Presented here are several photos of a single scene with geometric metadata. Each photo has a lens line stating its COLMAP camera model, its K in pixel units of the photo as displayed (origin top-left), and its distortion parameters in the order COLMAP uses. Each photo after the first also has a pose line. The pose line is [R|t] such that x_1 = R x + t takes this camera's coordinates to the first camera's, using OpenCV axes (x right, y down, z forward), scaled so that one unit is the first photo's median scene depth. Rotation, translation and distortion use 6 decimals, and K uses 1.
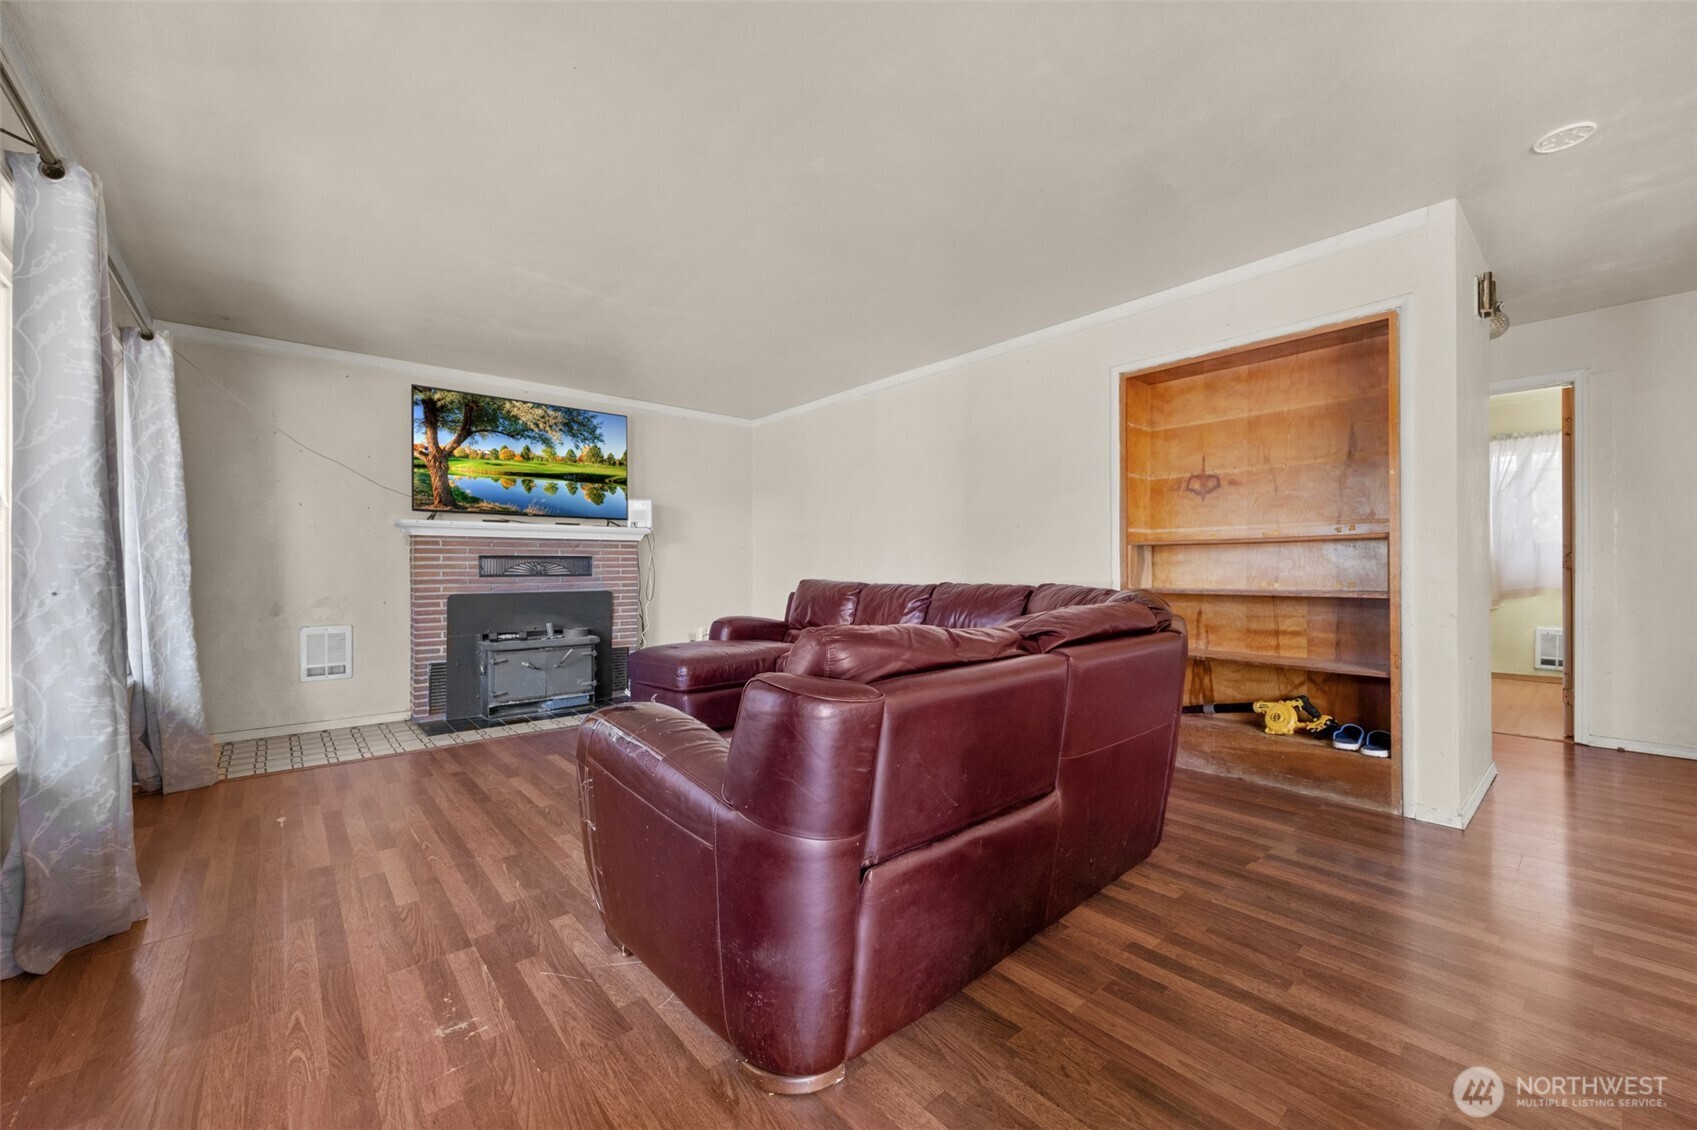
lens RADIAL K [[669.8, 0, 871.7], [0, 669.8, 547.0], [0, 0, 1]] dist [-0.002804, 0.001089]
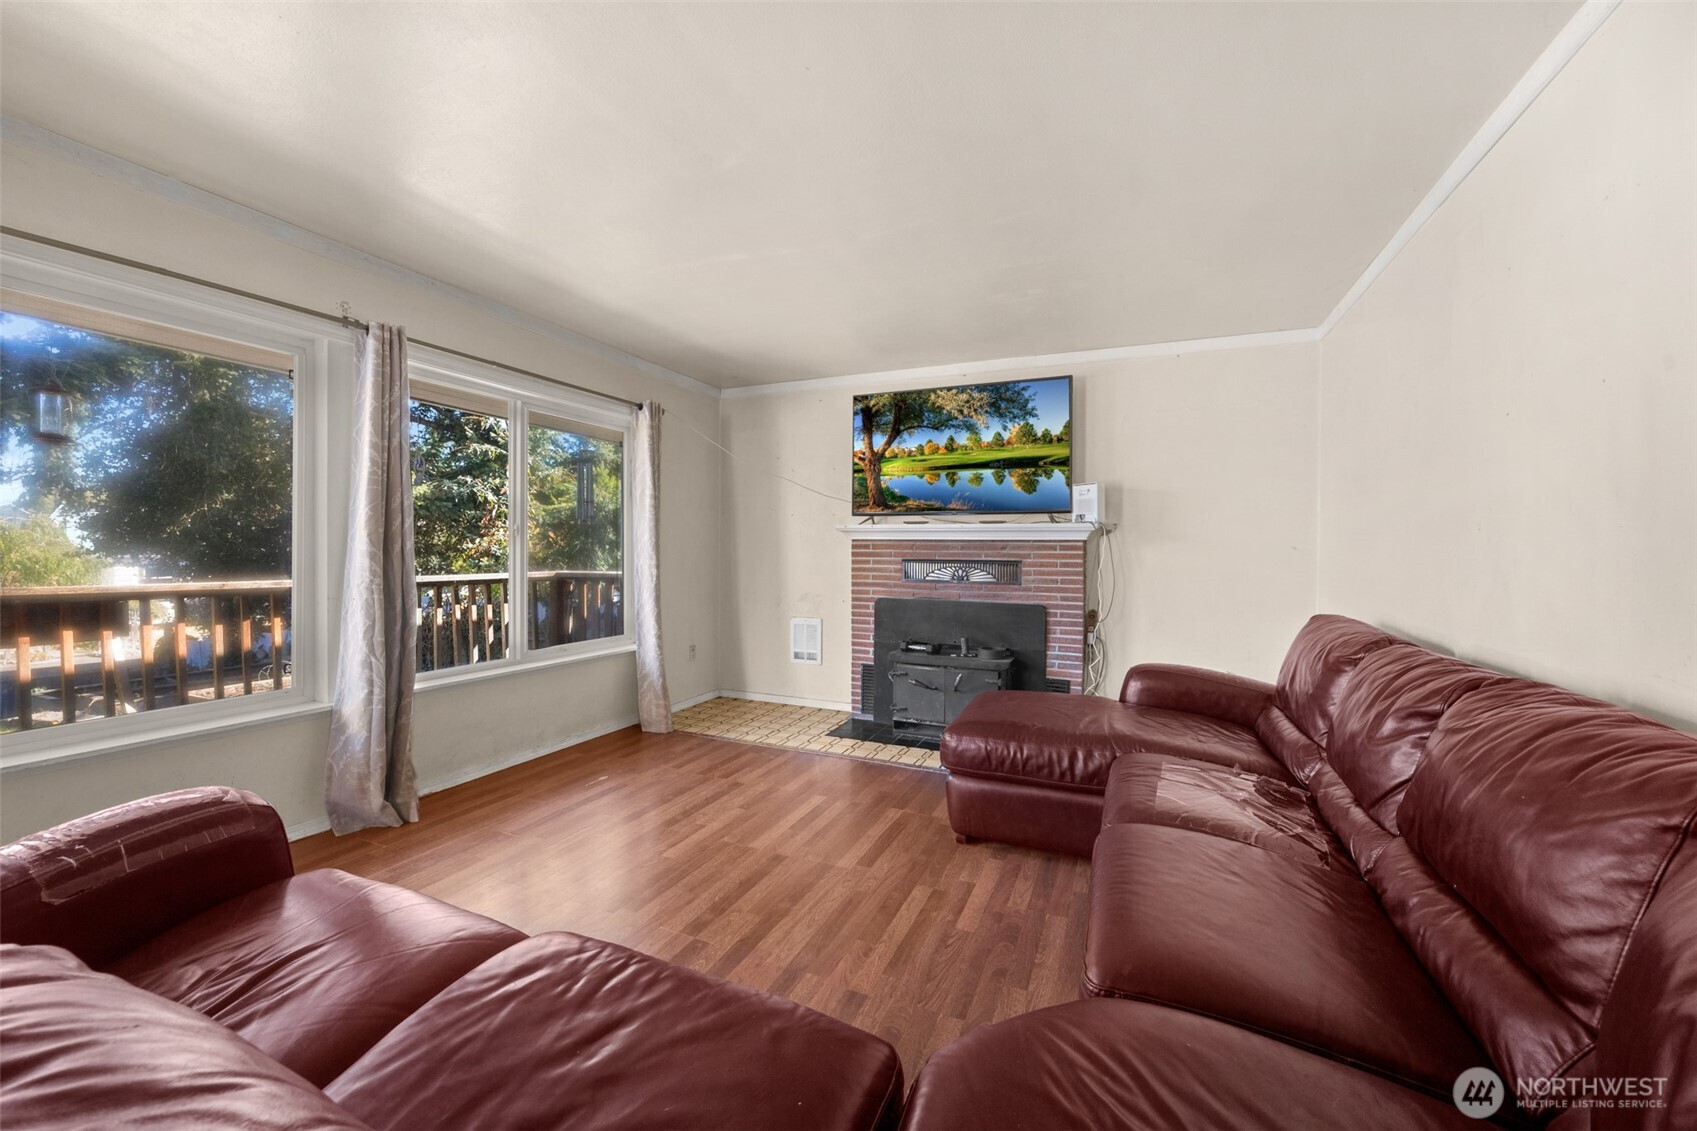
lens RADIAL K [[669.8, 0, 843.2], [0, 669.8, 531.9], [0, 0, 1]] dist [-0.002804, 0.001089]
pose [[0.405639, -0.013164, -0.913939, 0.279393], [0.018155, 0.999815, -0.006343, -0.022930], [0.913853, -0.014020, 0.405803, 0.569220]]
